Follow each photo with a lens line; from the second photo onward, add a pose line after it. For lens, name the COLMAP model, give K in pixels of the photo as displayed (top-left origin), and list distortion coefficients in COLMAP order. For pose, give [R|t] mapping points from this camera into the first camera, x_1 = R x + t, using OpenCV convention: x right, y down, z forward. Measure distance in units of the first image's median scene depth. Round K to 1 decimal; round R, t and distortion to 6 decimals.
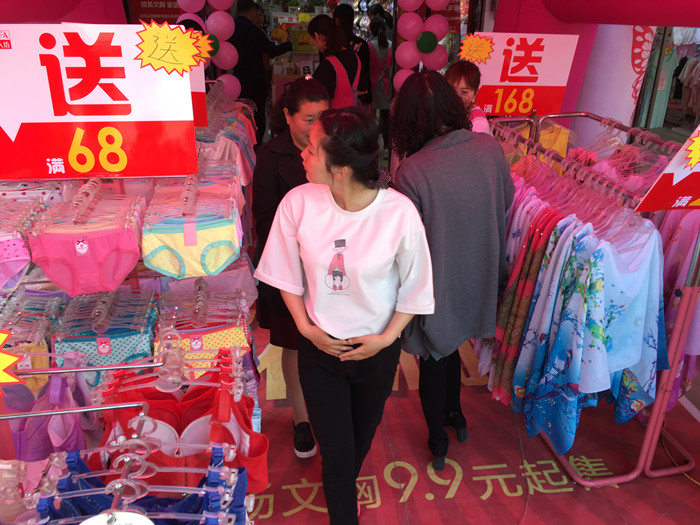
lens RADIAL K [[651.8, 0, 355.4], [0, 651.8, 263.2], [0, 0, 1]] dist [0.051781, 0.000000]
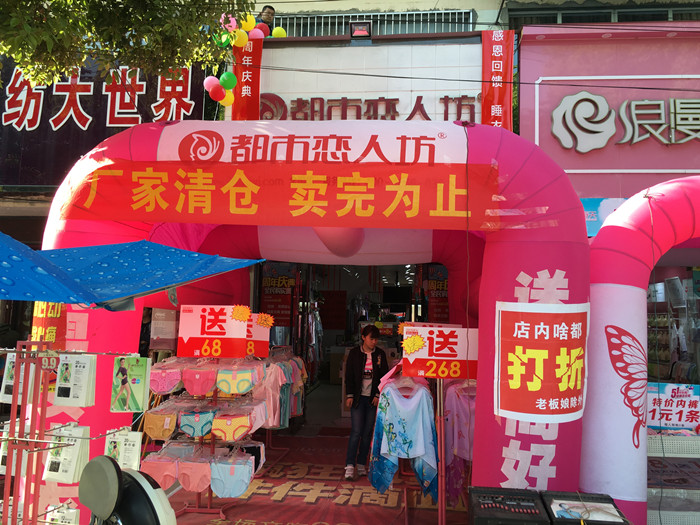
lens RADIAL K [[651.8, 0, 349.8], [0, 651.8, 260.5], [0, 0, 1]] dist [0.051781, 0.000000]
pose [[0.964864, -0.010919, -0.262525, 0.903148], [-0.123347, 0.863377, -0.489250, 0.793415], [0.232000, 0.504441, 0.831694, -1.350373]]
